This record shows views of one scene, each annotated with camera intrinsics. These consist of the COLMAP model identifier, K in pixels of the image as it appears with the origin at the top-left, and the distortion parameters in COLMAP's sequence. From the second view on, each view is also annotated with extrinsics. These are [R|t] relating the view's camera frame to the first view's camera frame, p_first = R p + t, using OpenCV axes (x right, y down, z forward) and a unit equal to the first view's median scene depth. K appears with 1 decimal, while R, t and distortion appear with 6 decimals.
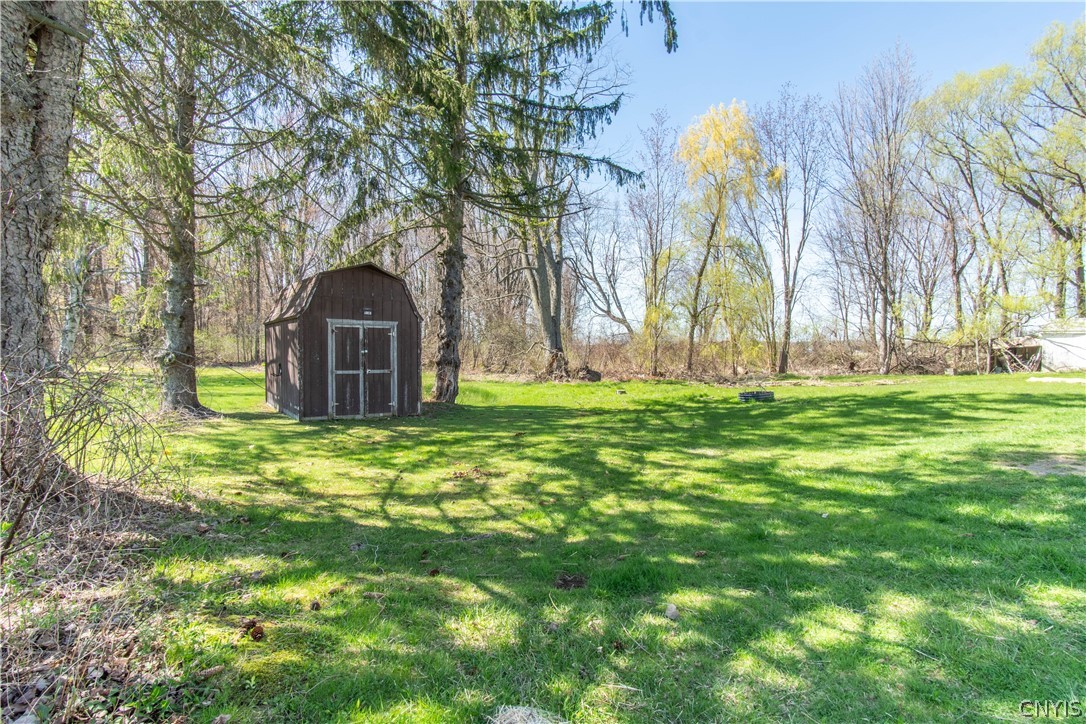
lens RADIAL K [[575.3, 0, 544.0], [0, 575.3, 358.6], [0, 0, 1]] dist [0.012331, -0.001714]
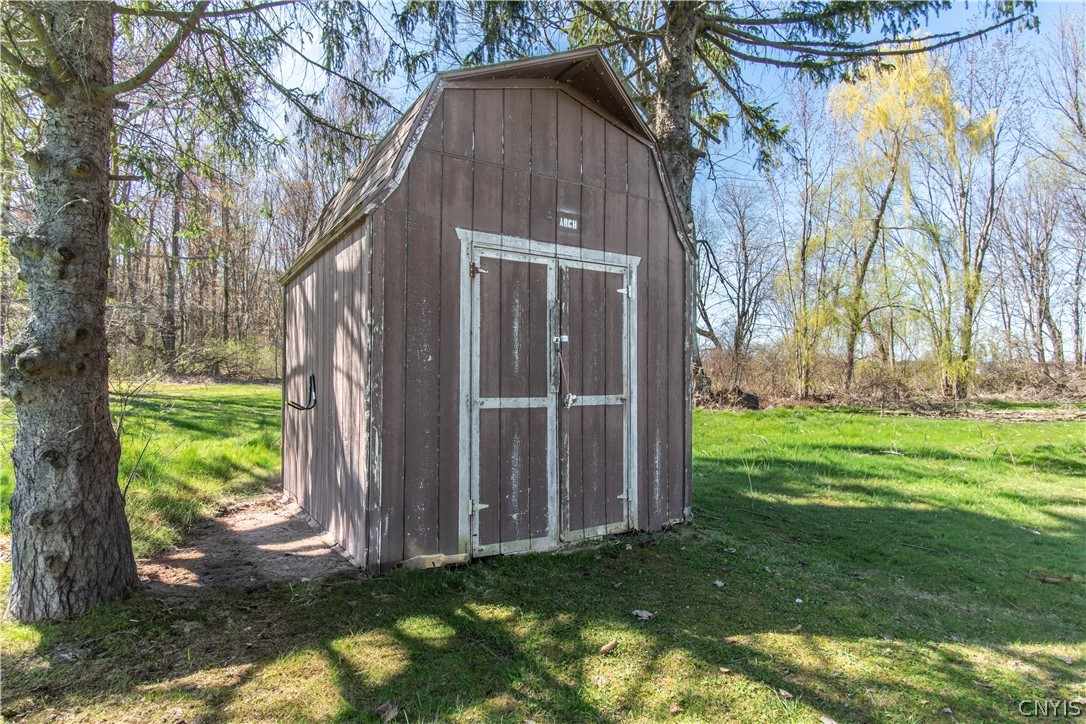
lens RADIAL K [[575.3, 0, 544.0], [0, 575.3, 358.6], [0, 0, 1]] dist [0.012331, -0.001714]
pose [[0.997080, 0.004841, -0.076204, -0.294035], [-0.007386, 0.999423, -0.033145, 0.009490], [0.076000, 0.033611, 0.996541, 0.670409]]
